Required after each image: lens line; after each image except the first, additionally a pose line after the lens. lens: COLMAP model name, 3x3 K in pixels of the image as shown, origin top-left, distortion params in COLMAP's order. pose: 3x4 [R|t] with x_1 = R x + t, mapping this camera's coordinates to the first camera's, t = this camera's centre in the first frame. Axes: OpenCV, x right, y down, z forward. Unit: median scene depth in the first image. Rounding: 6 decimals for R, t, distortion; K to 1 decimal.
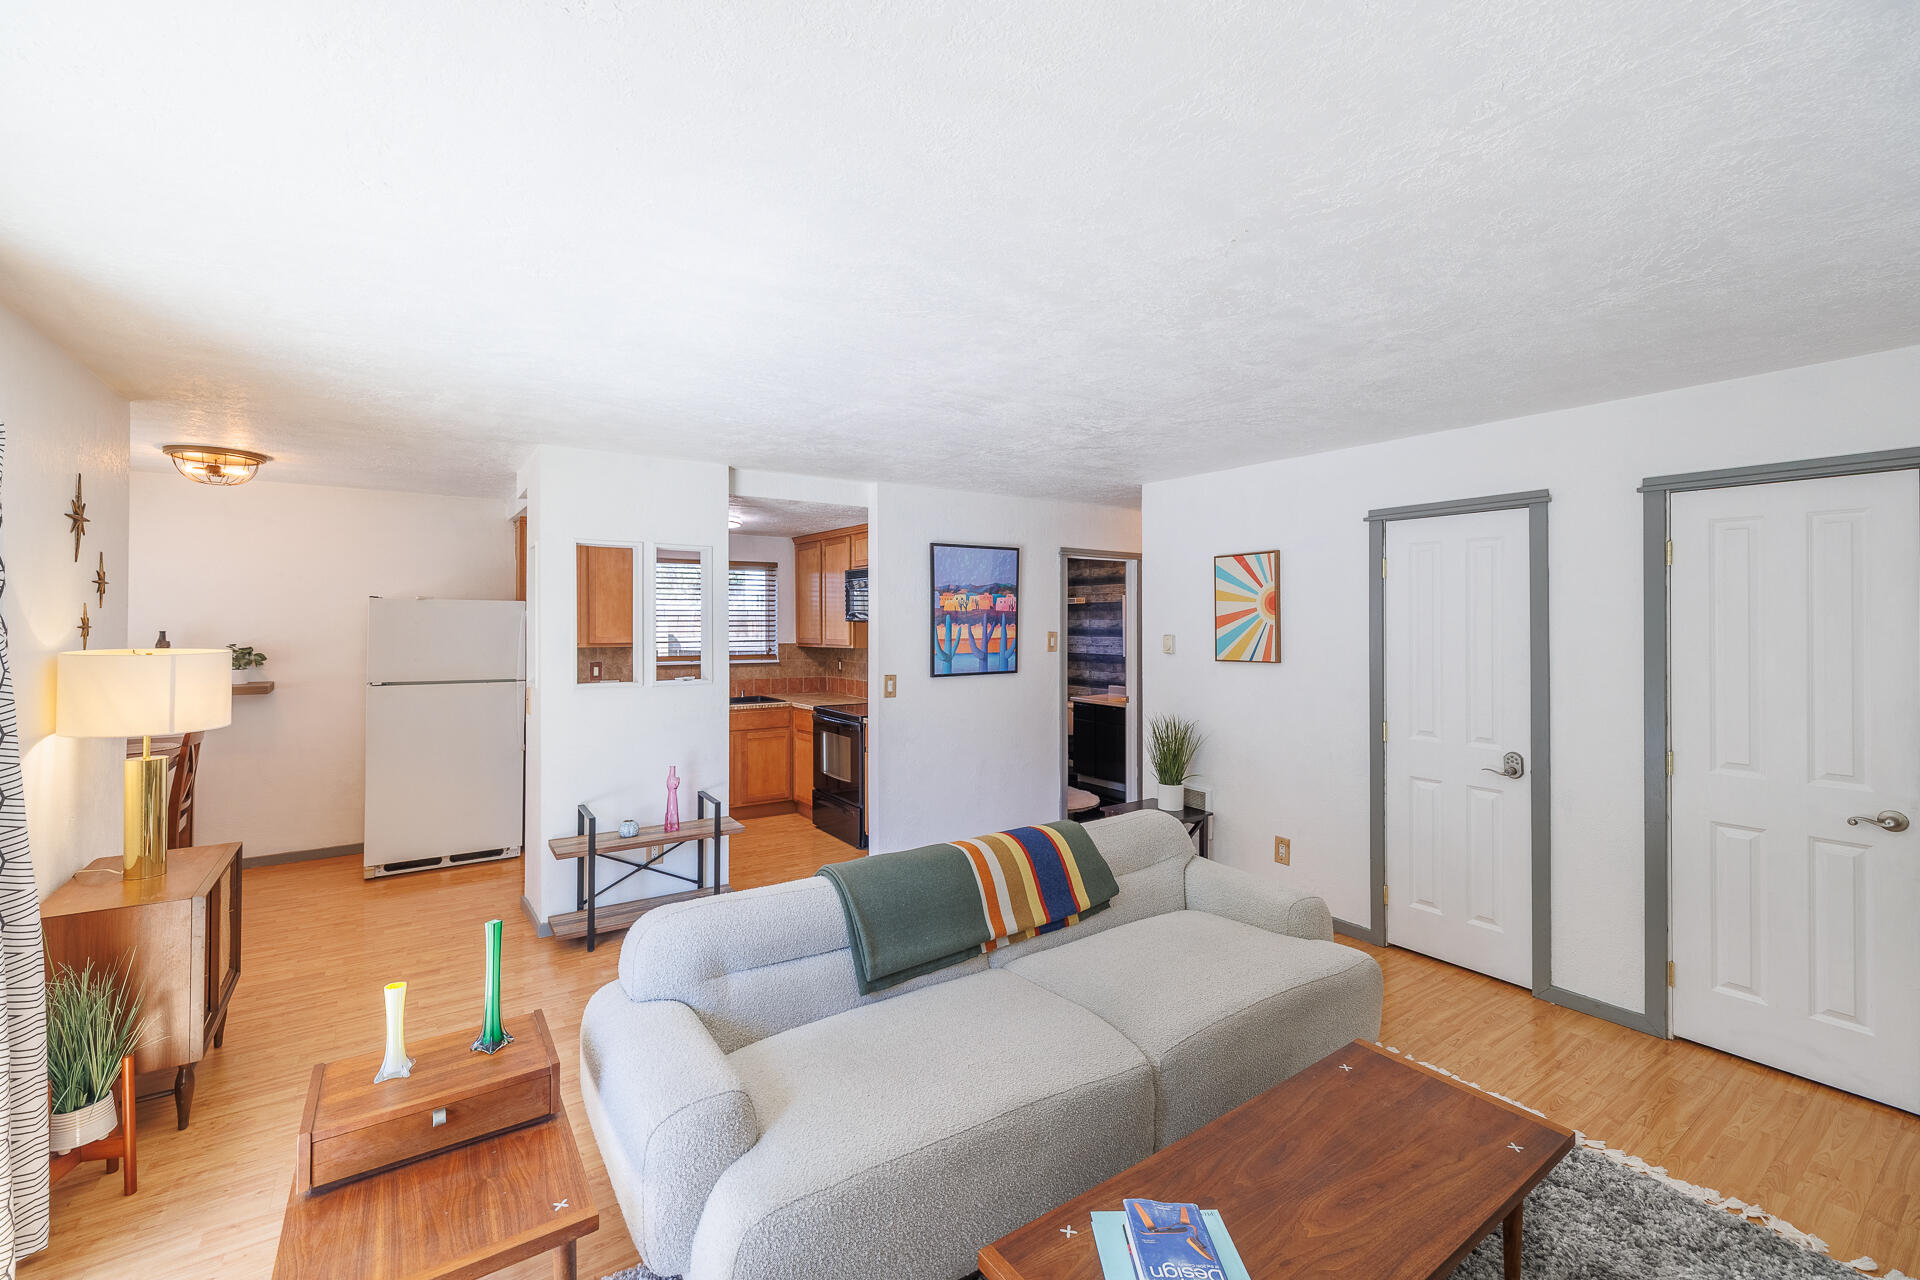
lens RADIAL K [[807.2, 0, 960.2], [0, 807.2, 615.7], [0, 0, 1]] dist [0.001612, -0.000085]
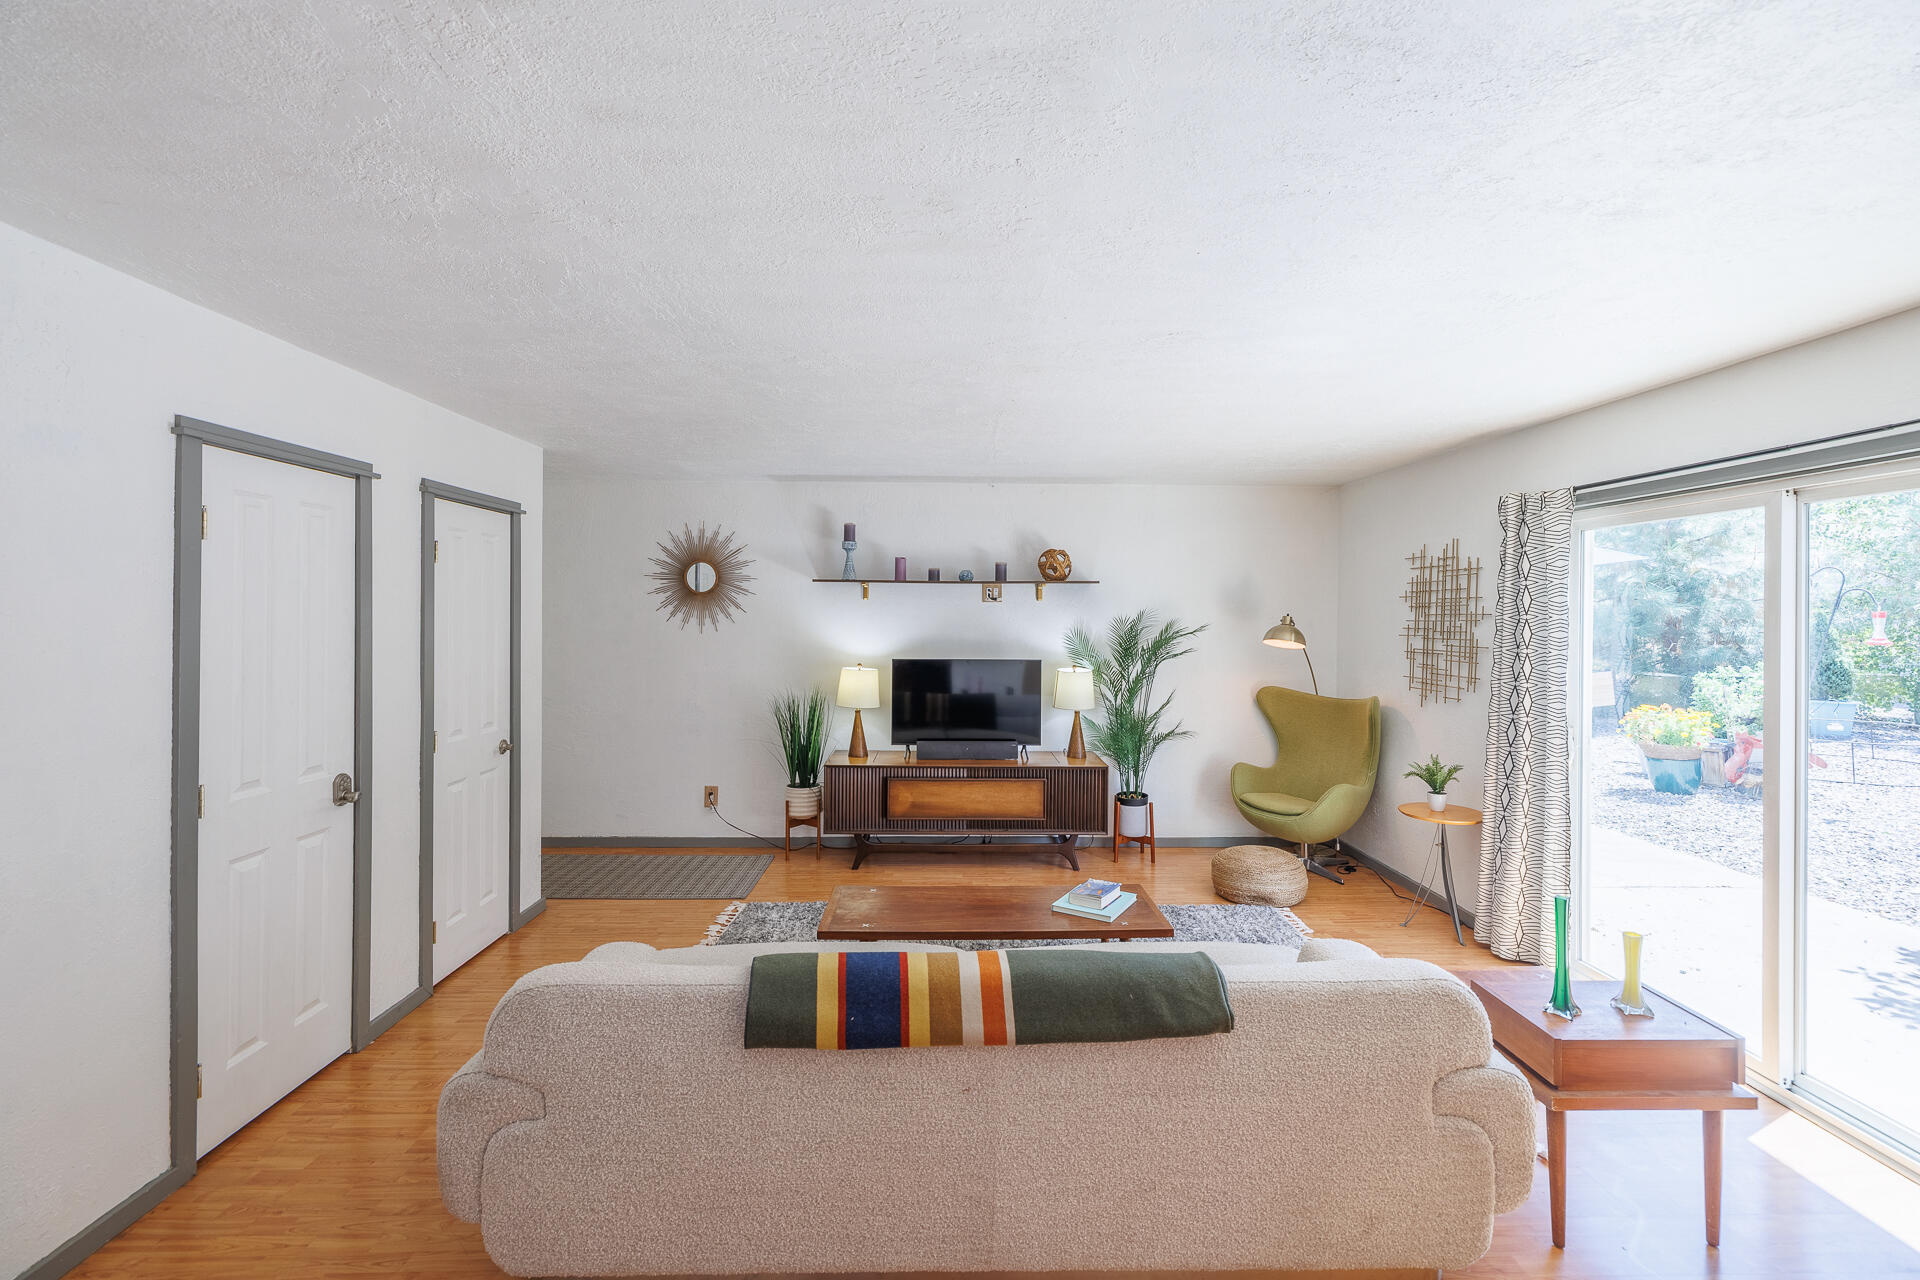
lens RADIAL K [[807.2, 0, 960.2], [0, 807.2, 615.7], [0, 0, 1]] dist [0.001612, -0.000085]
pose [[-0.834576, -0.000497, 0.550893, -0.208272], [-0.005272, 0.999961, -0.007085, 0.008278], [-0.550868, -0.008818, -0.834546, 0.971493]]
